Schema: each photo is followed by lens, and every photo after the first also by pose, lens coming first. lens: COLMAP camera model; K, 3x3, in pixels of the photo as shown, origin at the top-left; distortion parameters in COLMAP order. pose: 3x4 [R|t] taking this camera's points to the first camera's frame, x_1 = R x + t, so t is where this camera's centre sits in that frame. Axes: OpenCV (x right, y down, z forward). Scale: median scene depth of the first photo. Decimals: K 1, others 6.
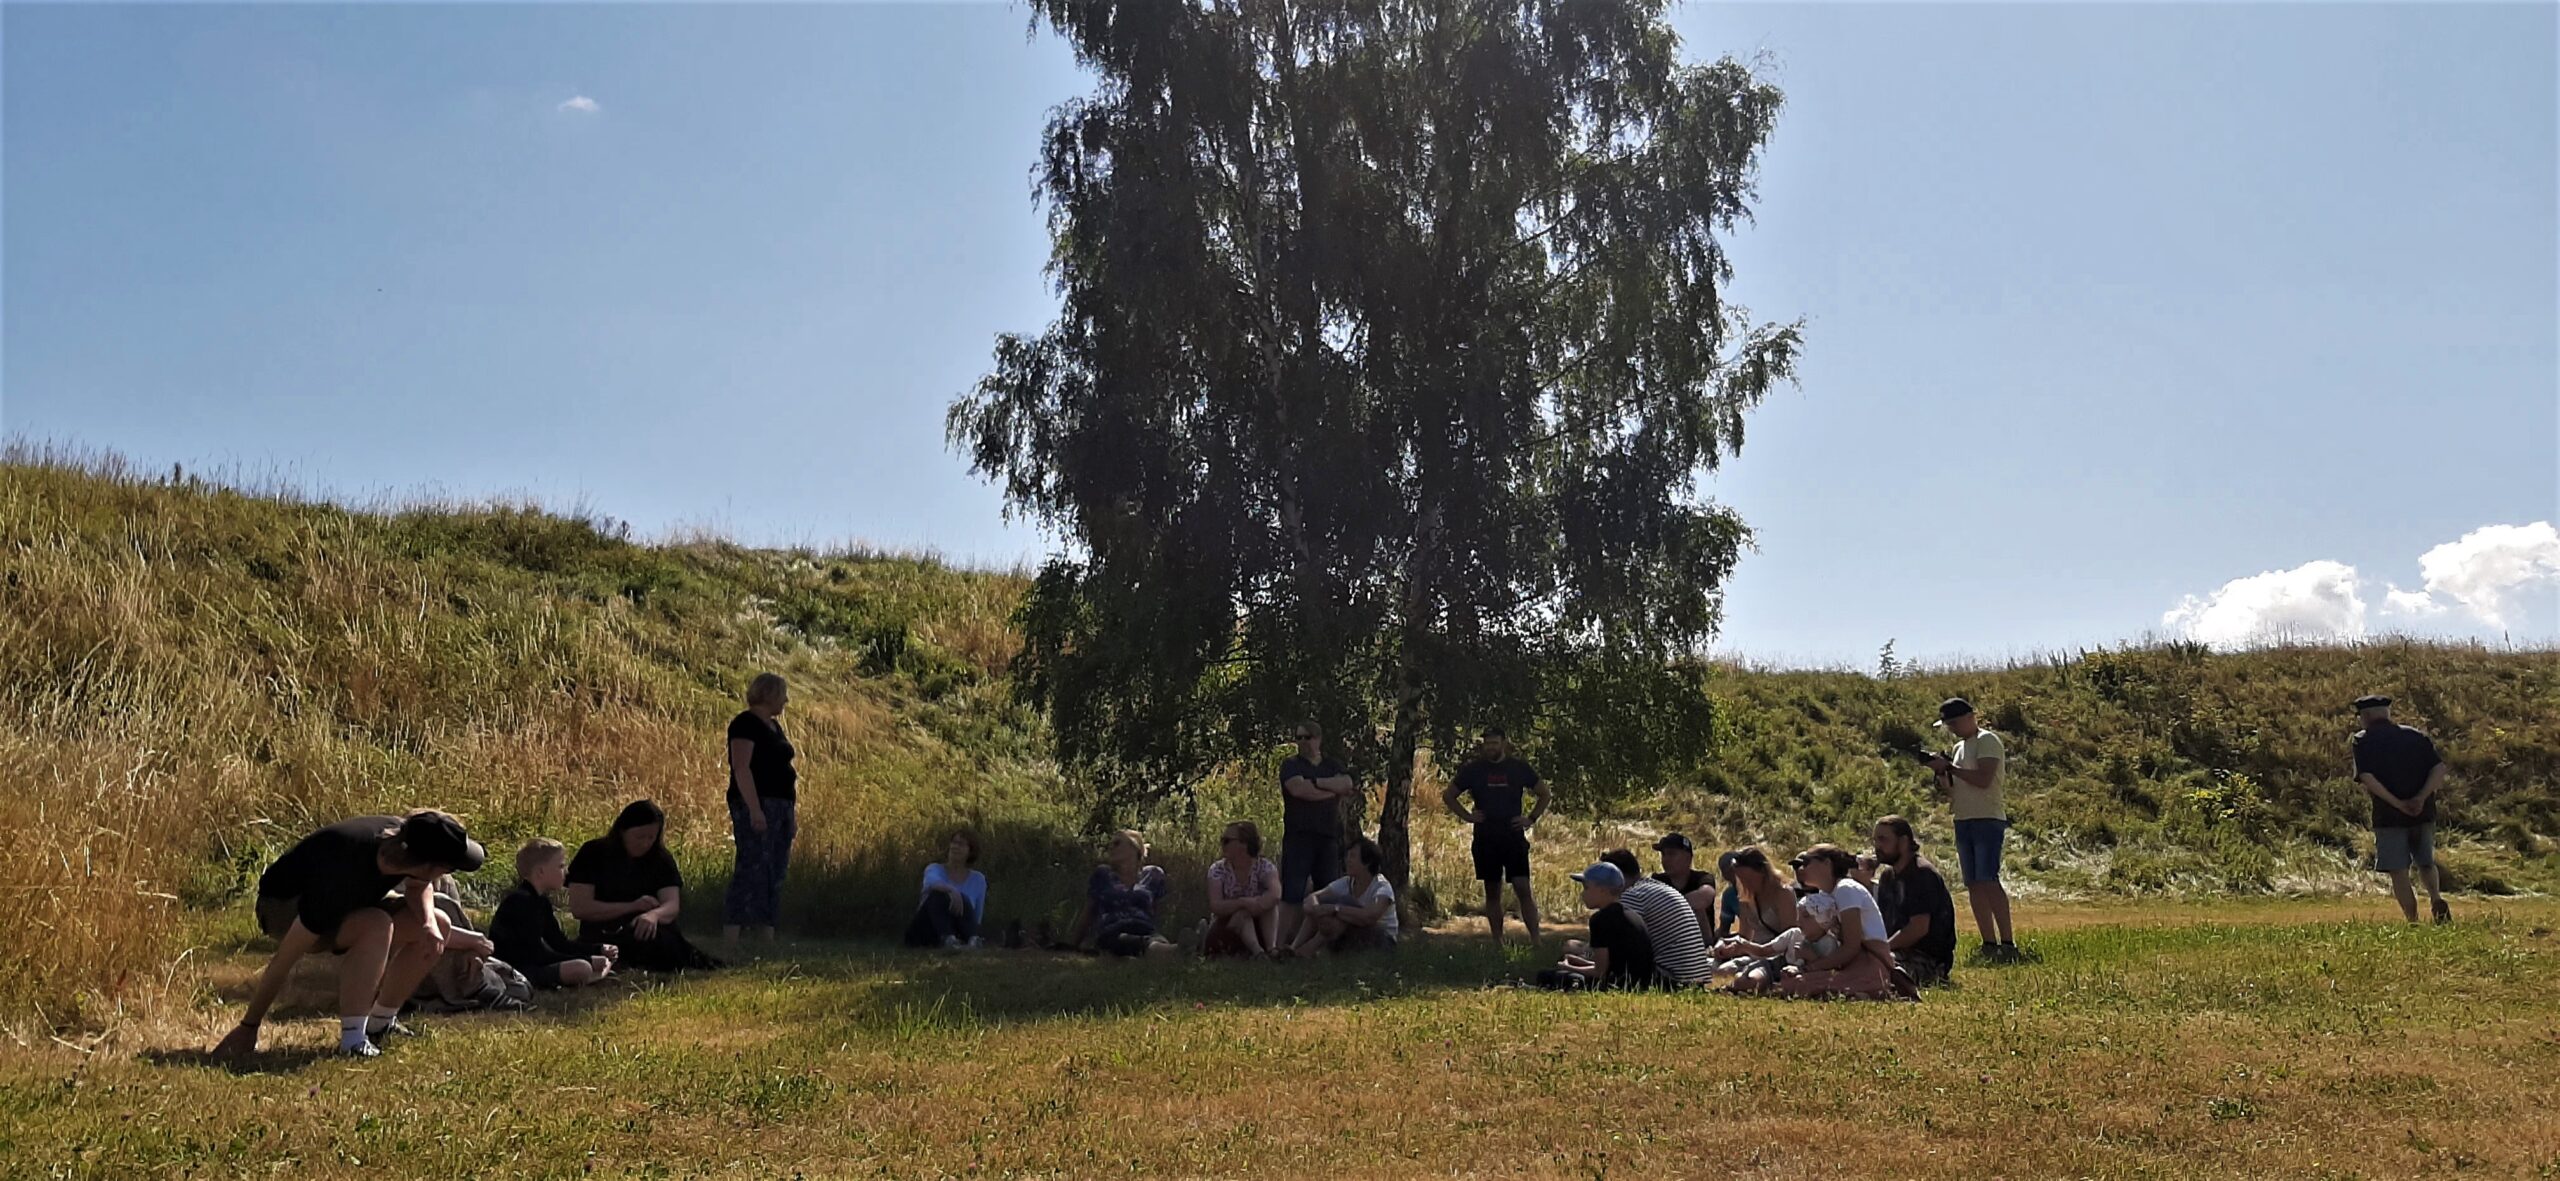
lens RADIAL K [[1938.1, 0, 1280.0], [0, 1938.1, 590.5], [0, 0, 1]] dist [0.099726, -0.197386]
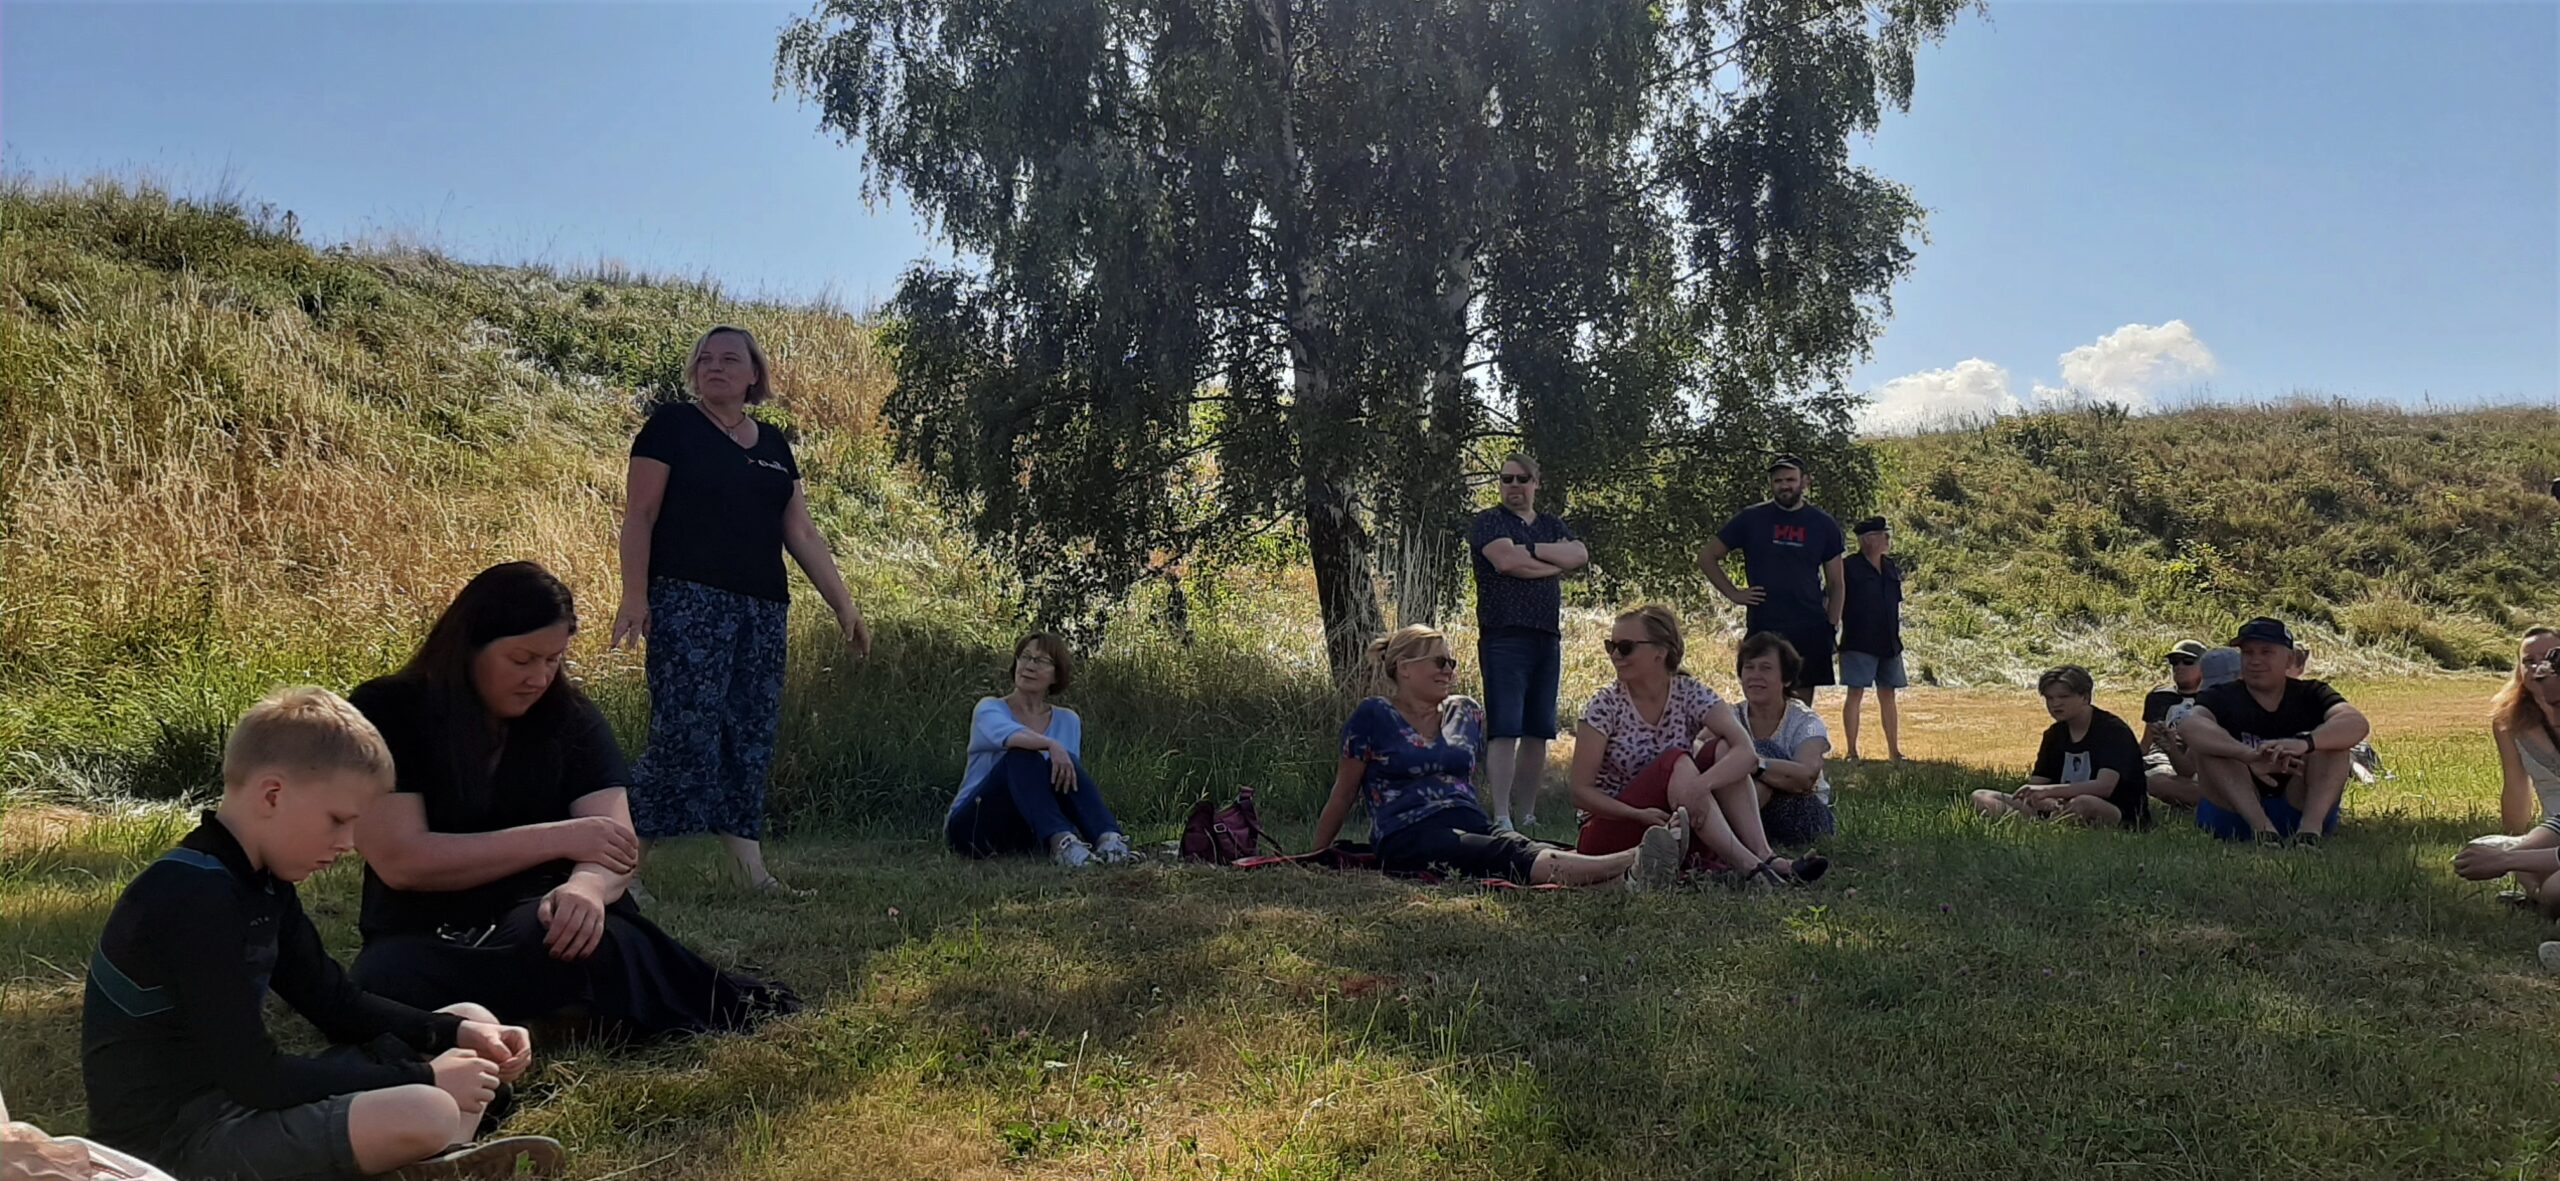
lens RADIAL K [[1950.3, 0, 1279.1], [0, 1950.3, 552.6], [0, 0, 1]] dist [0.021585, -0.066102]
pose [[0.987603, -0.014125, 0.156338, -0.093014], [0.001027, 0.996503, 0.083545, 0.028474], [-0.156971, -0.082348, 0.984164, 0.235802]]
